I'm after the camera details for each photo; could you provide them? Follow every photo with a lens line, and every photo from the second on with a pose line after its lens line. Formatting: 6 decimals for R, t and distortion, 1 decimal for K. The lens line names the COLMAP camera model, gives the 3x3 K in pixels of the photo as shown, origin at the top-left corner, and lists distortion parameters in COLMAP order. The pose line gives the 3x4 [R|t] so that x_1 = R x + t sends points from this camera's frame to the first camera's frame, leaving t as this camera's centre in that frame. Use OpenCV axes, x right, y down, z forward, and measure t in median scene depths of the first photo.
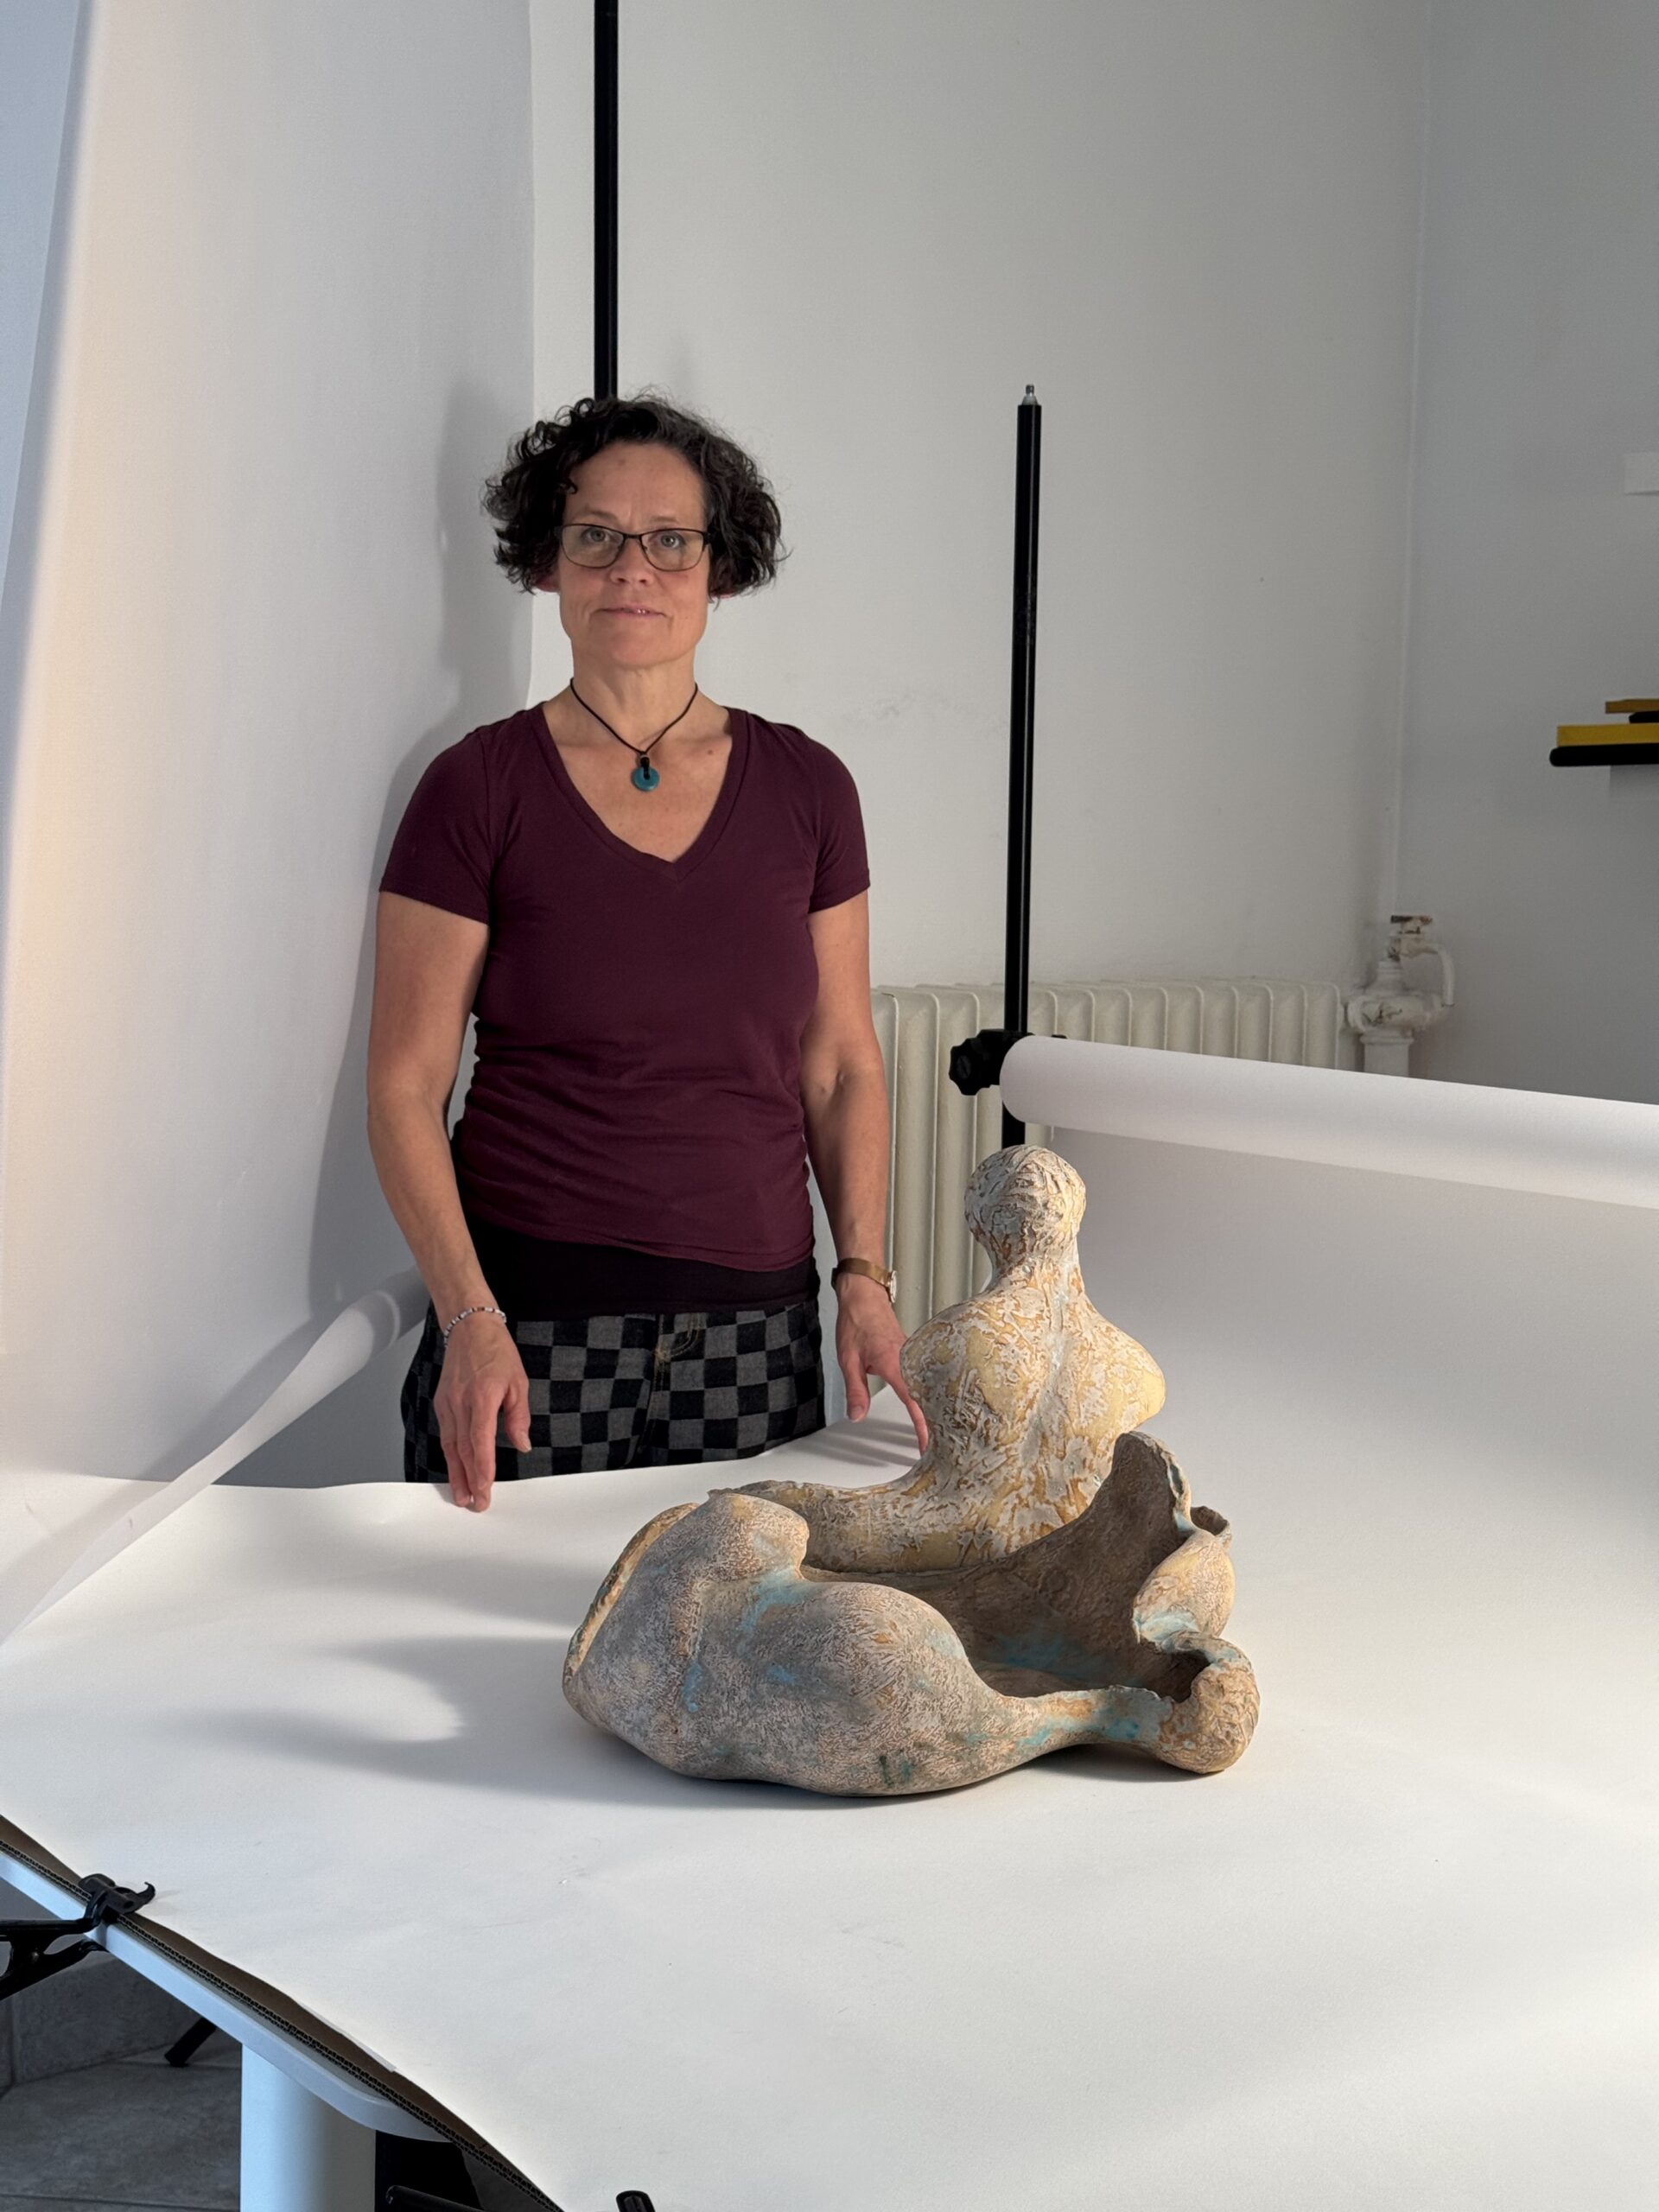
lens RADIAL K [[3220.6, 0, 818.1], [0, 3220.6, 1090.8], [0, 0, 1]] dist [0.131310, 0.000000]
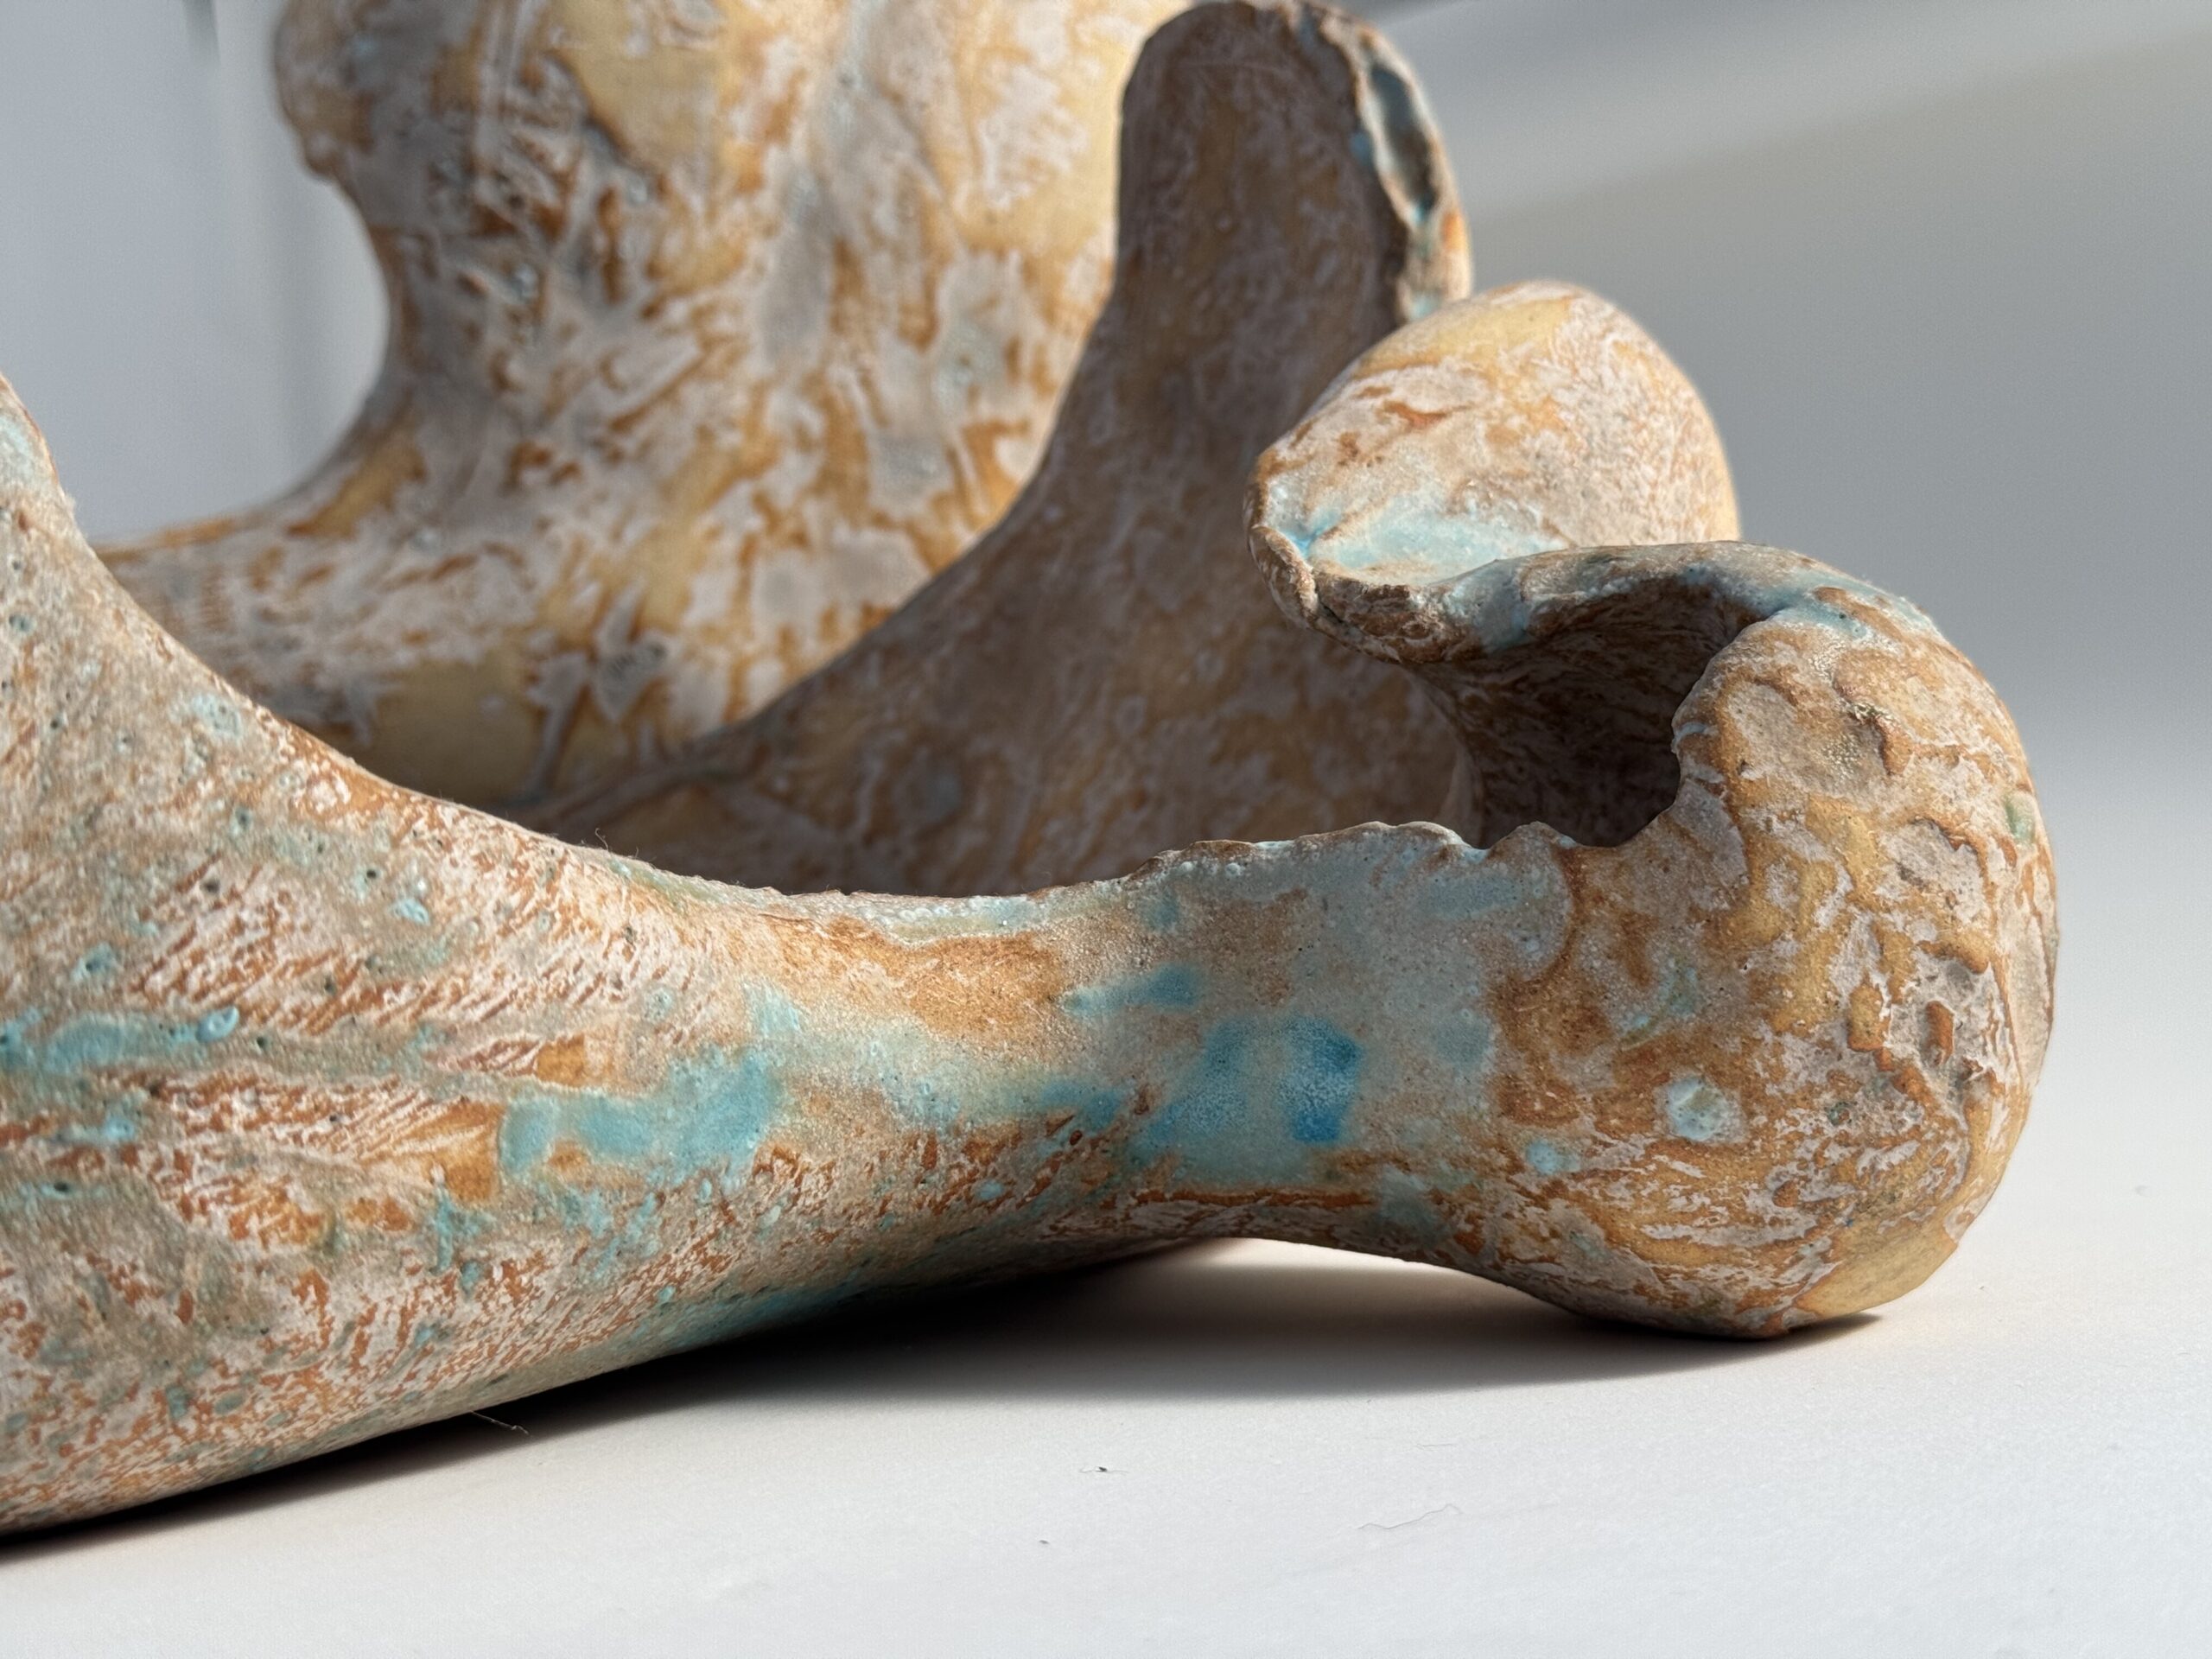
lens RADIAL K [[3220.6, 0, 1103.3], [0, 3220.6, 841.2], [0, 0, 1]] dist [0.131310, 0.000000]
pose [[0.994095, -0.076099, 0.077358, 0.067192], [0.083984, 0.990984, -0.104388, 0.180475], [-0.068717, 0.110268, 0.991524, 0.755723]]
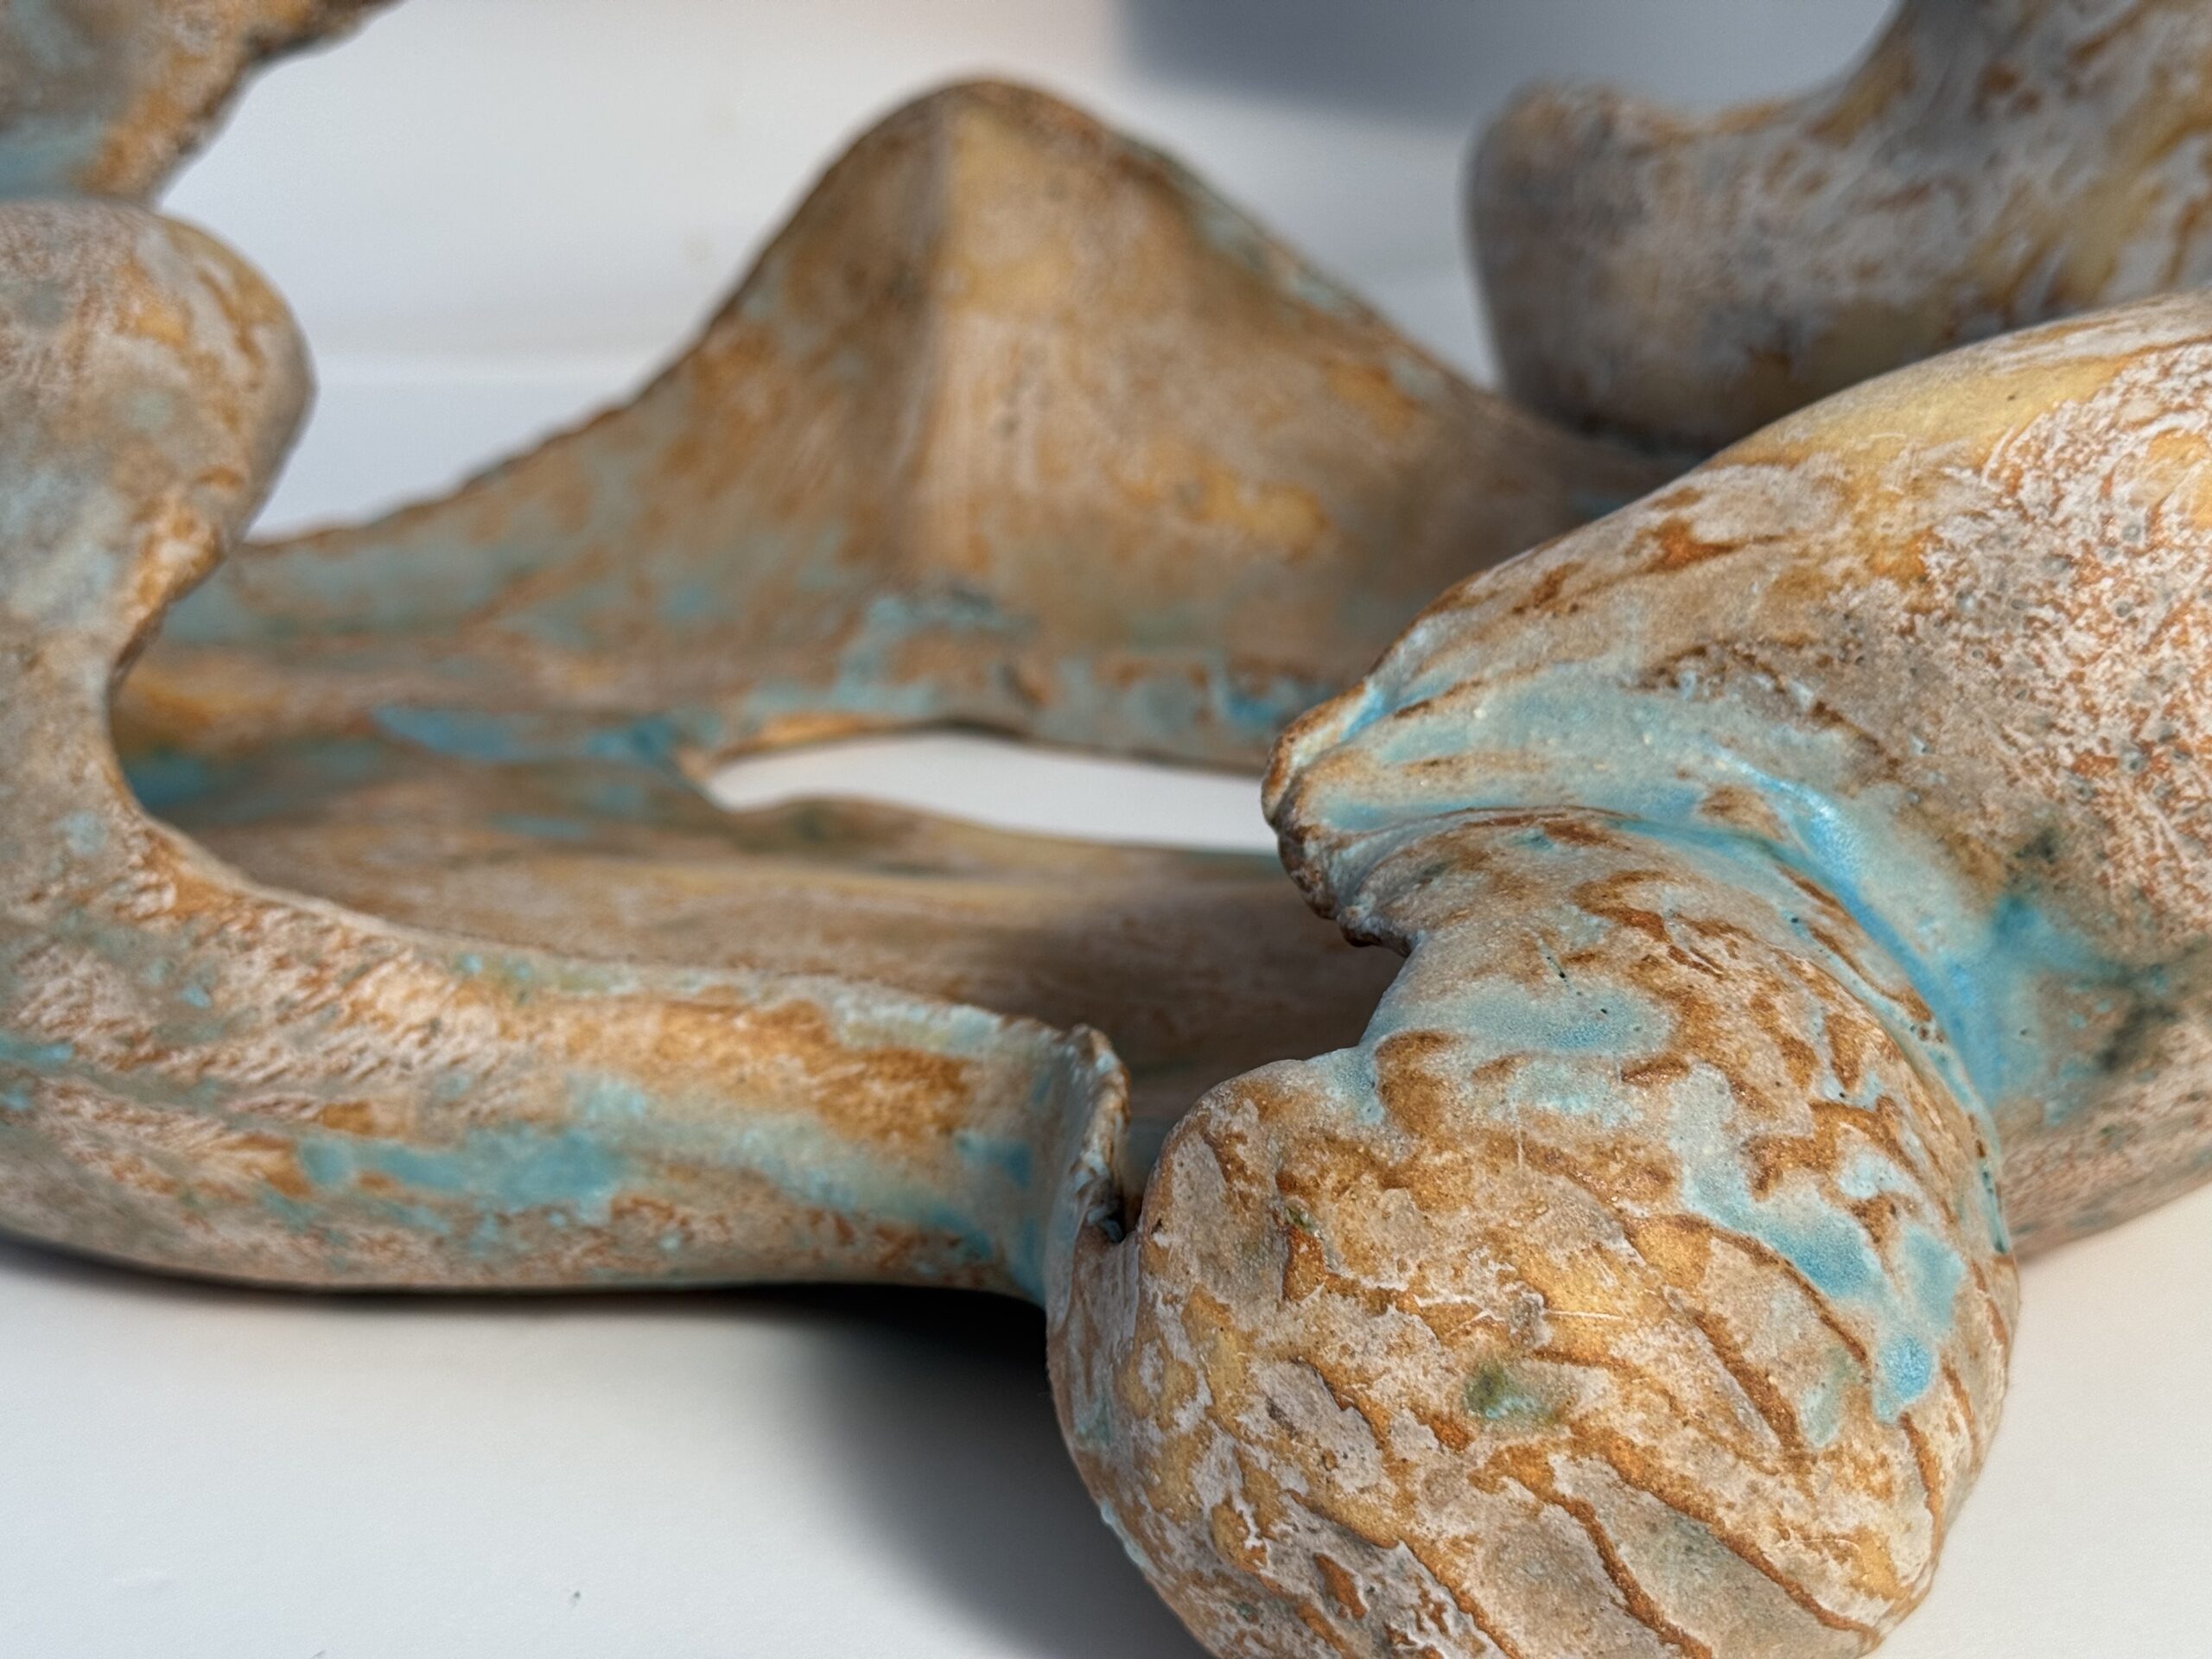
lens RADIAL K [[3220.6, 0, 1083.5], [0, 3220.6, 825.7], [0, 0, 1]] dist [0.131310, 0.000000]
pose [[0.583768, 0.217960, -0.782118, 0.194149], [-0.056988, 0.971917, 0.228318, 0.123476], [0.809918, -0.088714, 0.579796, 0.818086]]
